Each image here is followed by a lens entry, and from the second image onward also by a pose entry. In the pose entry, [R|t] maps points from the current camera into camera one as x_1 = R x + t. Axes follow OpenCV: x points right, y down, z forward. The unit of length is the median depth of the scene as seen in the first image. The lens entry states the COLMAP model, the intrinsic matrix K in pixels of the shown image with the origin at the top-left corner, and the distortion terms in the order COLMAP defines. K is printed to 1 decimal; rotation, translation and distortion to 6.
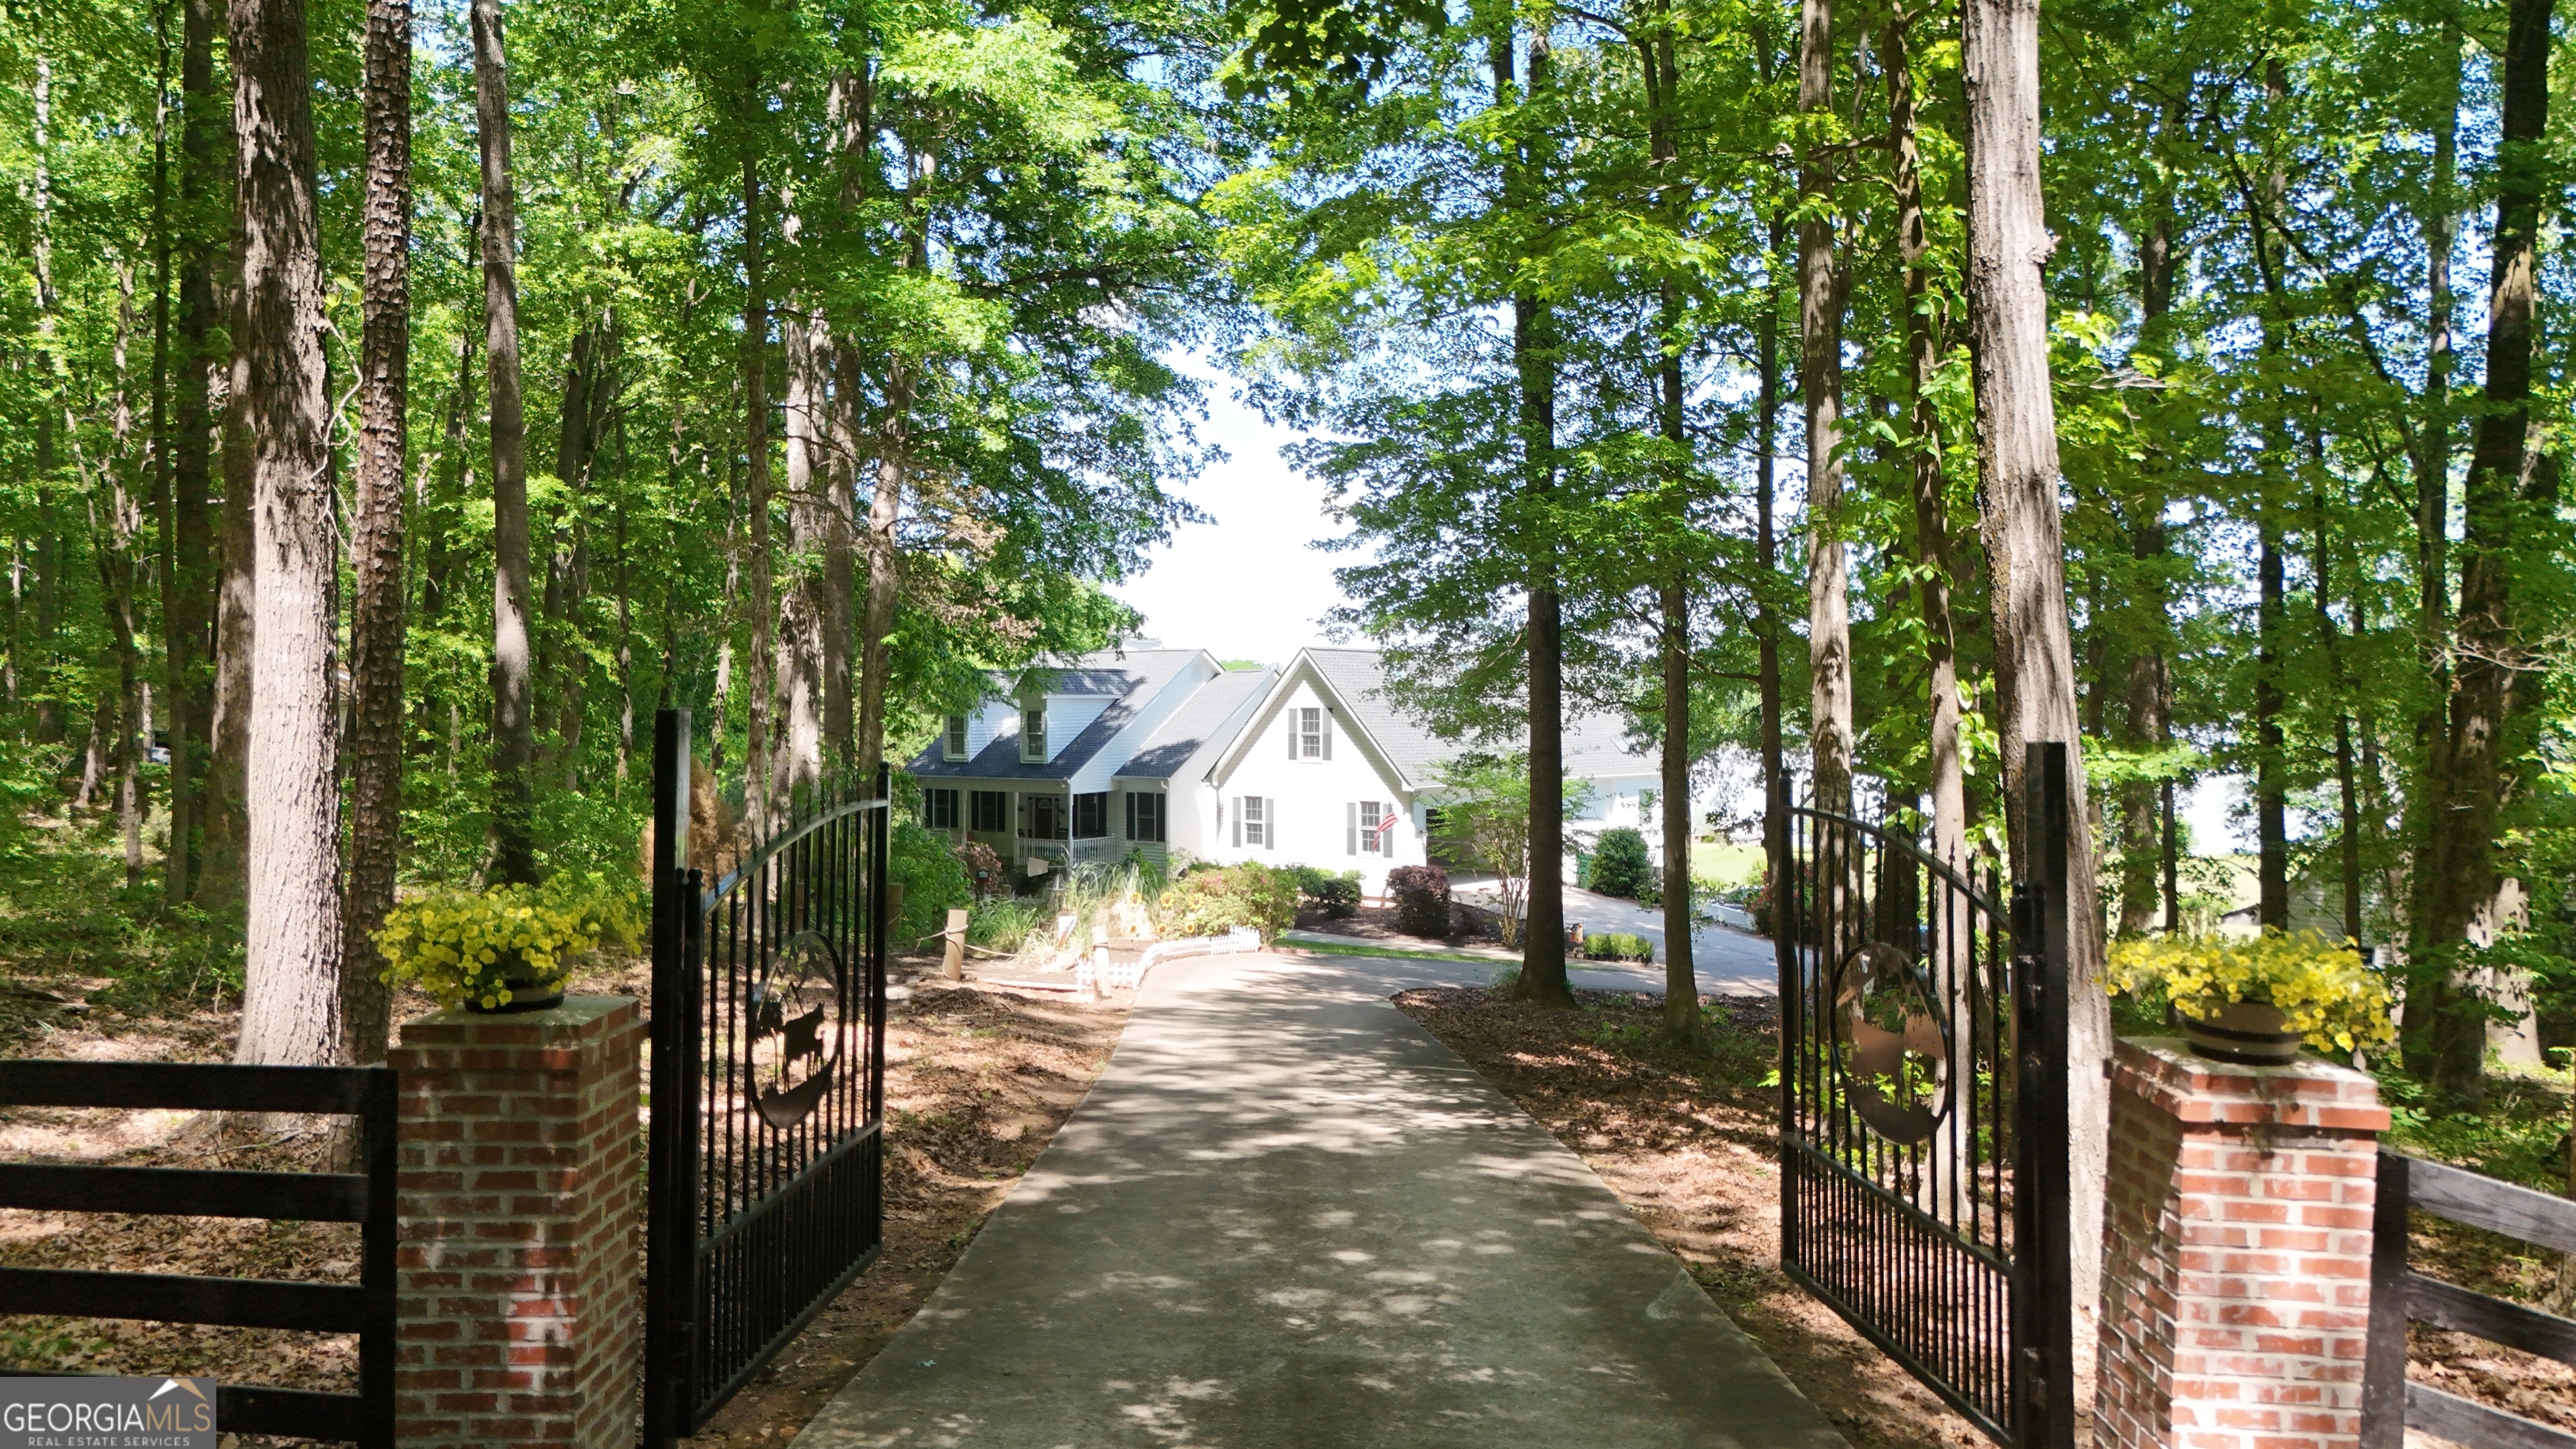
lens RADIAL K [[1866.3, 0, 1321.7], [0, 1866.3, 719.5], [0, 0, 1]] dist [0.070682, -0.075849]
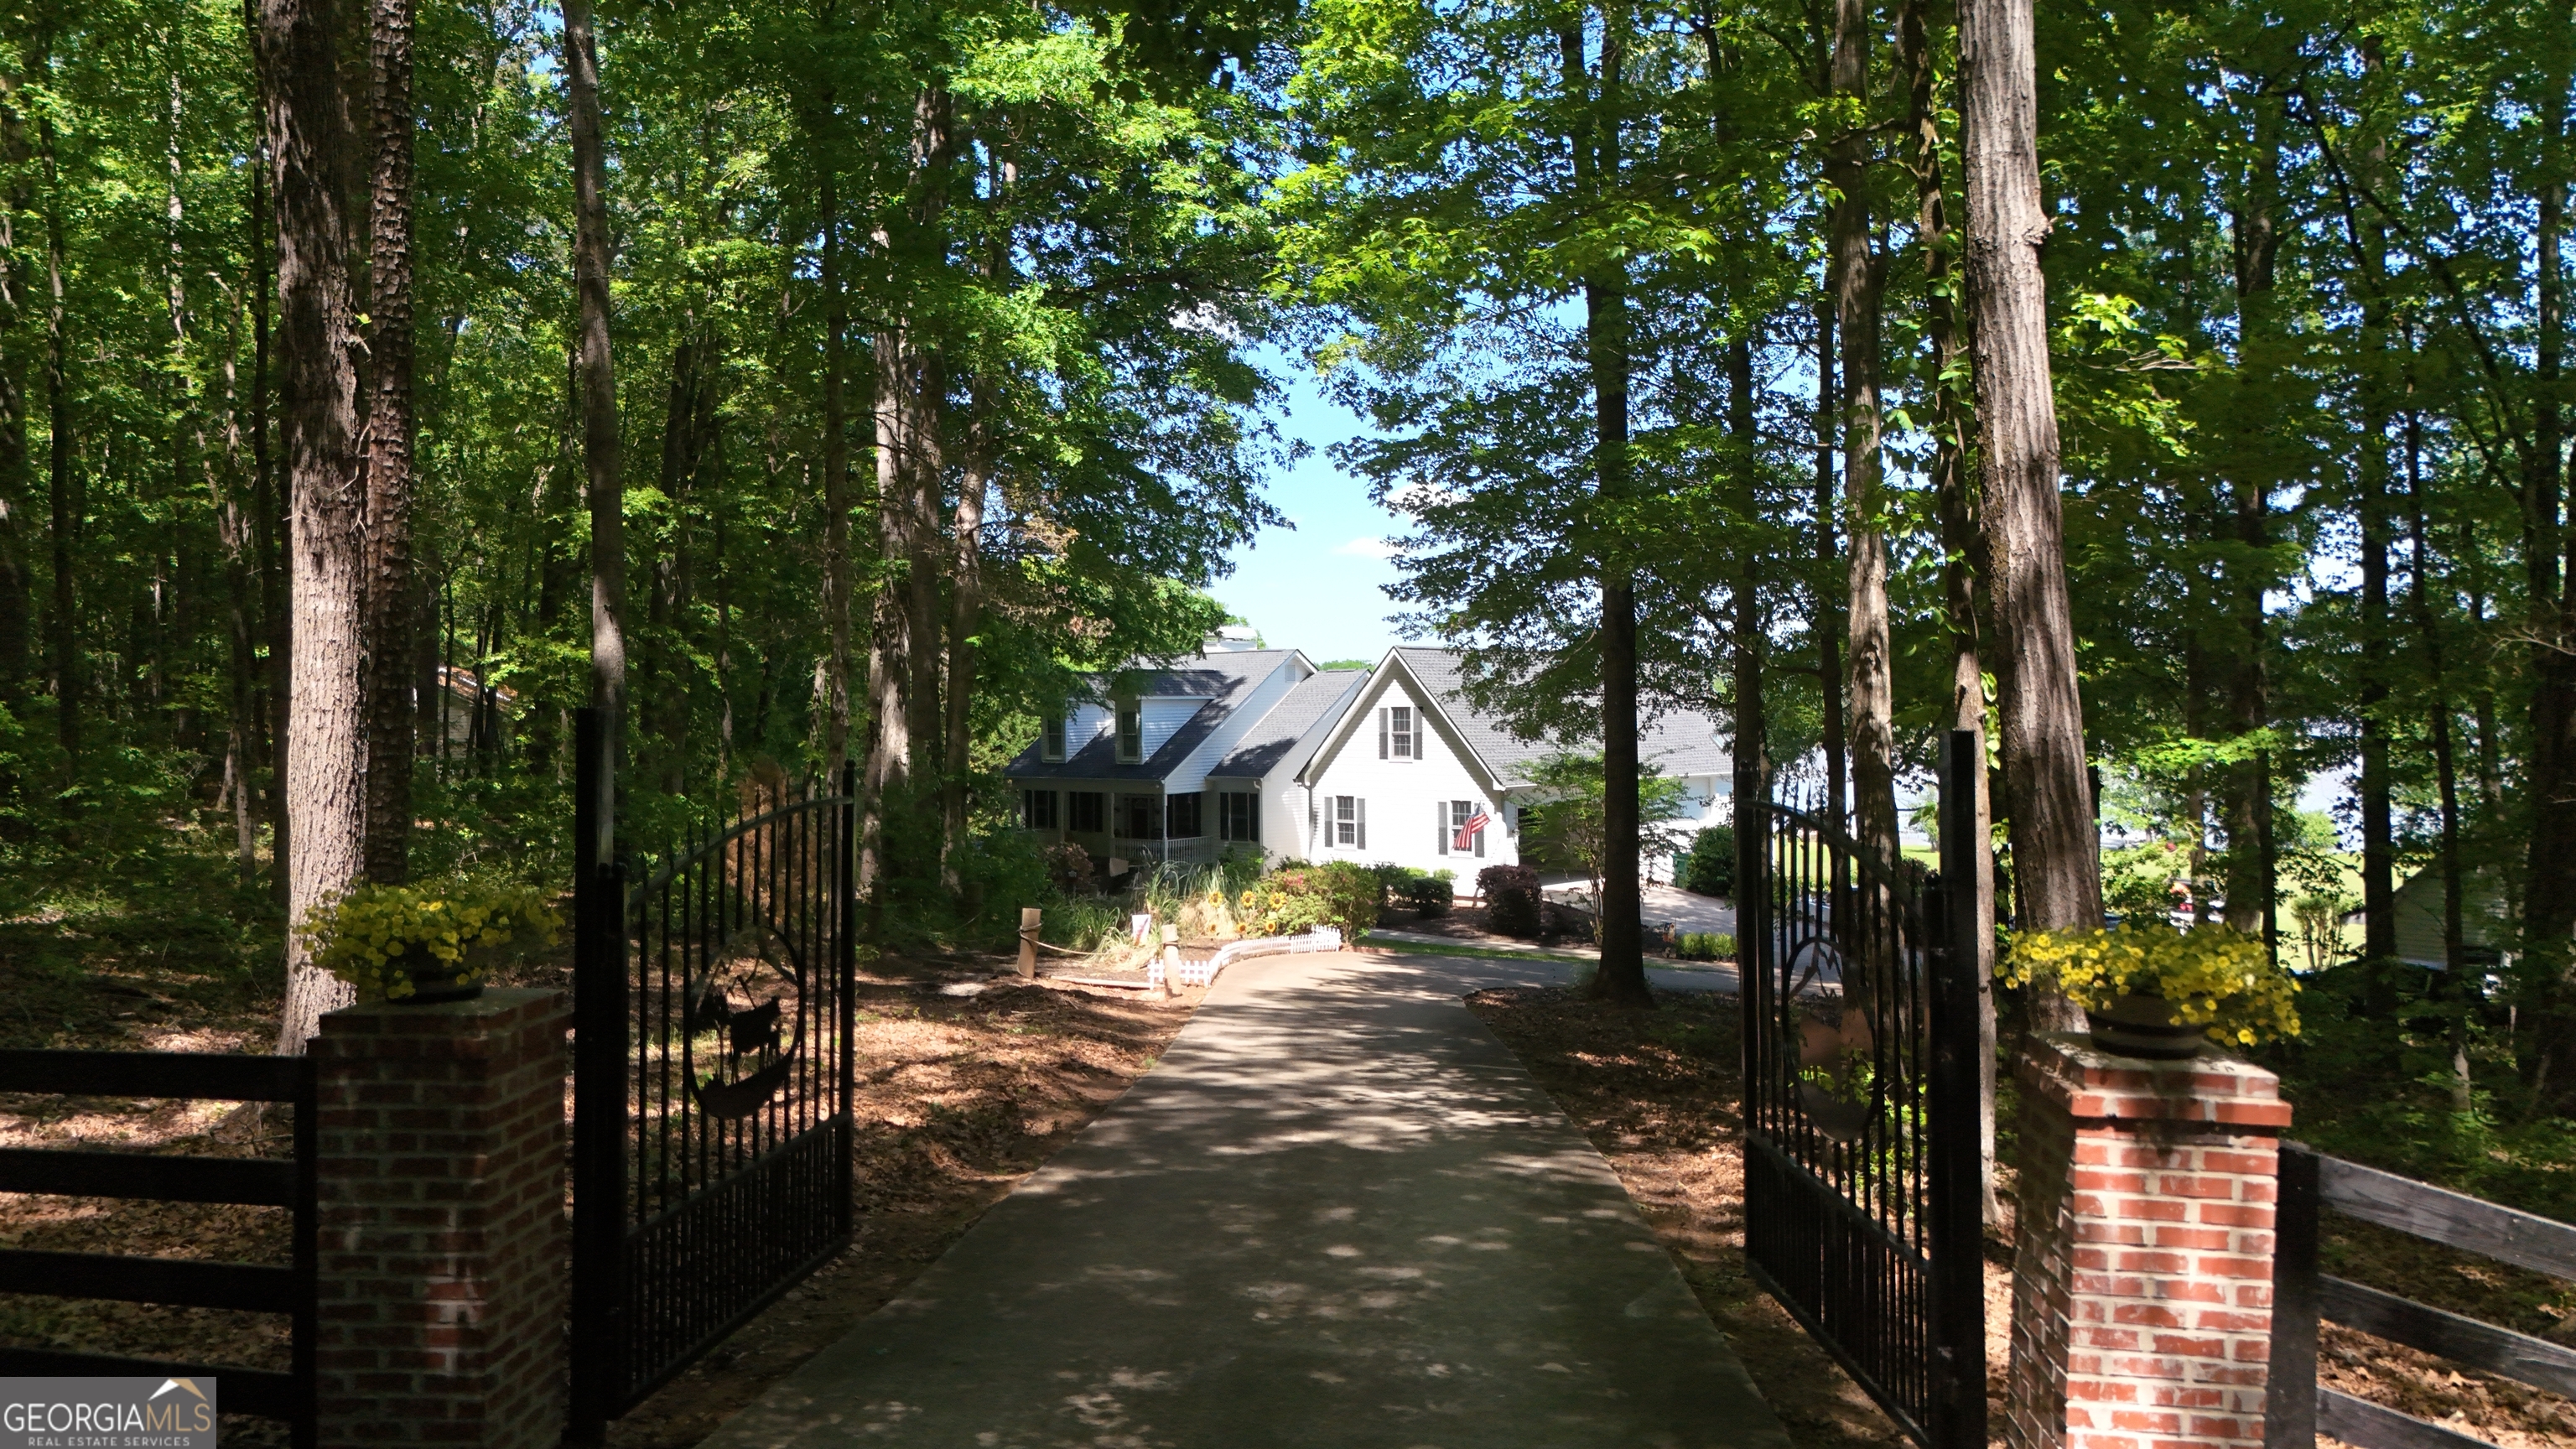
lens RADIAL K [[1866.3, 0, 1321.7], [0, 1866.3, 719.5], [0, 0, 1]] dist [0.070682, -0.075849]
pose [[0.998269, -0.007056, -0.058390, 0.040477], [0.007055, 0.999975, -0.000236, 0.001445], [0.058390, -0.000177, 0.998294, 0.000320]]
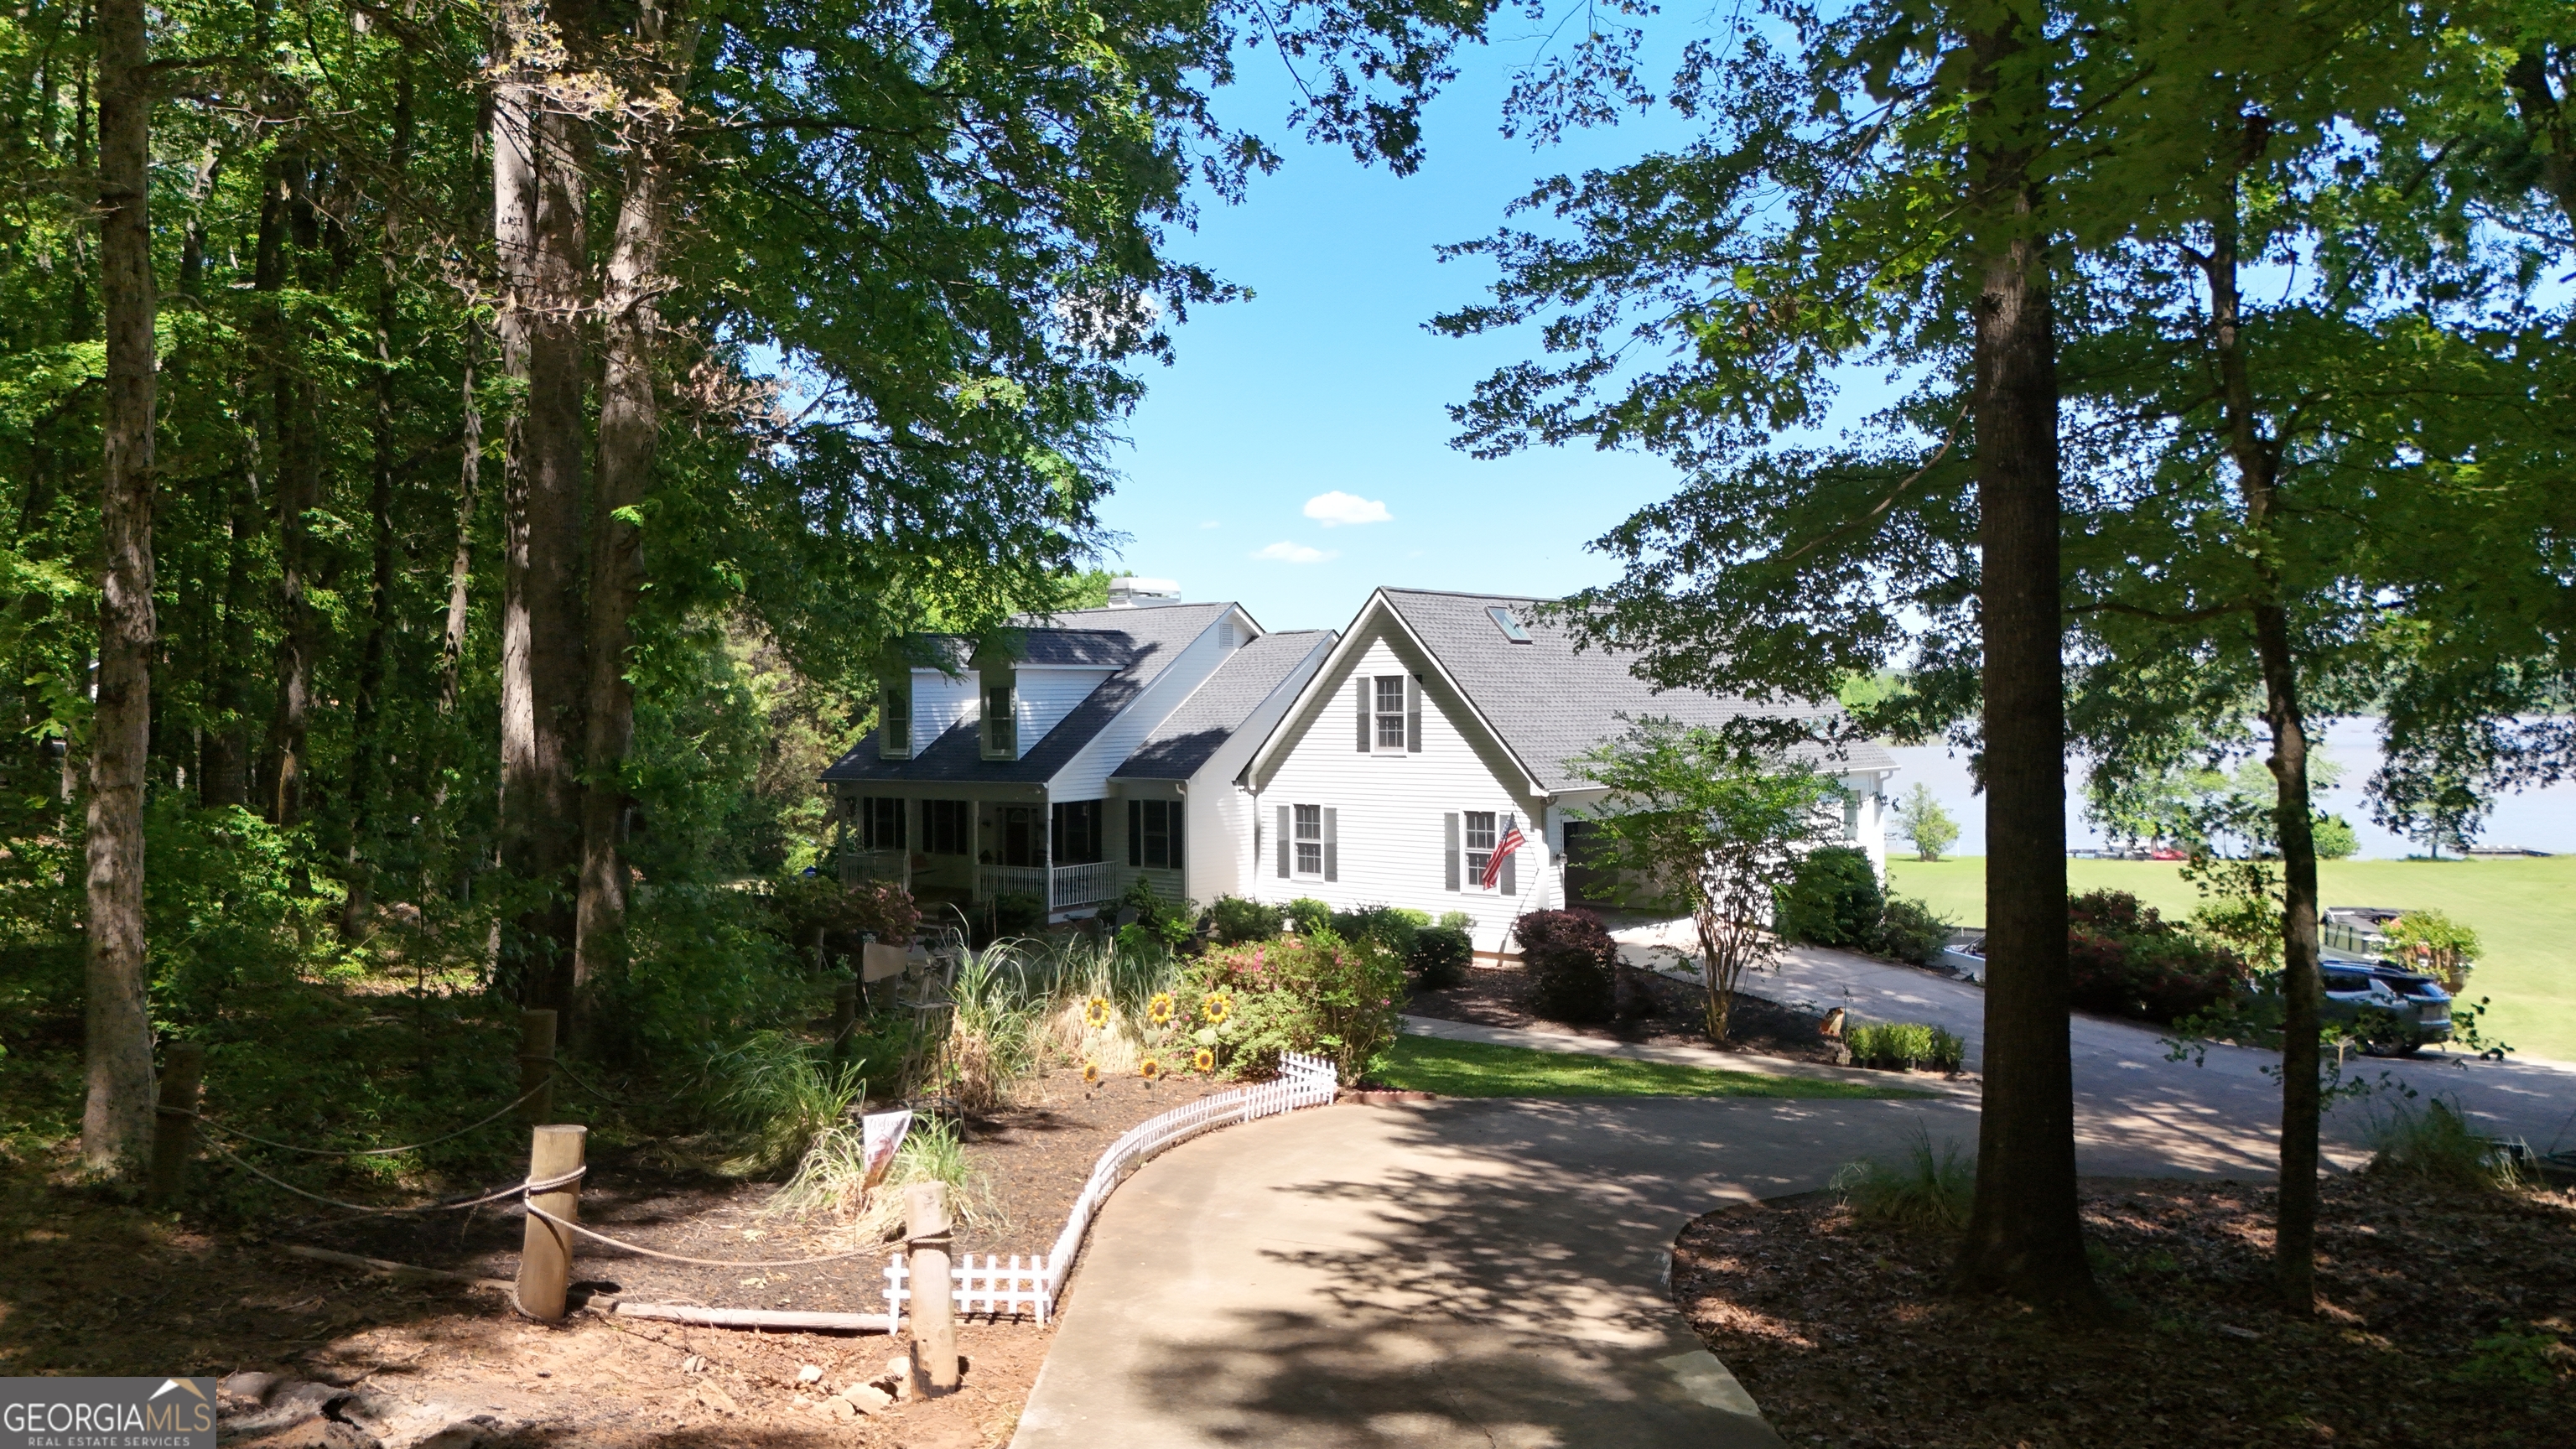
lens RADIAL K [[1866.3, 0, 1321.7], [0, 1866.3, 719.5], [0, 0, 1]] dist [0.070682, -0.075849]
pose [[0.999791, -0.007745, -0.018935, -0.074456], [0.007701, 0.999967, -0.002396, 0.046338], [0.018953, 0.002250, 0.999818, 1.270531]]
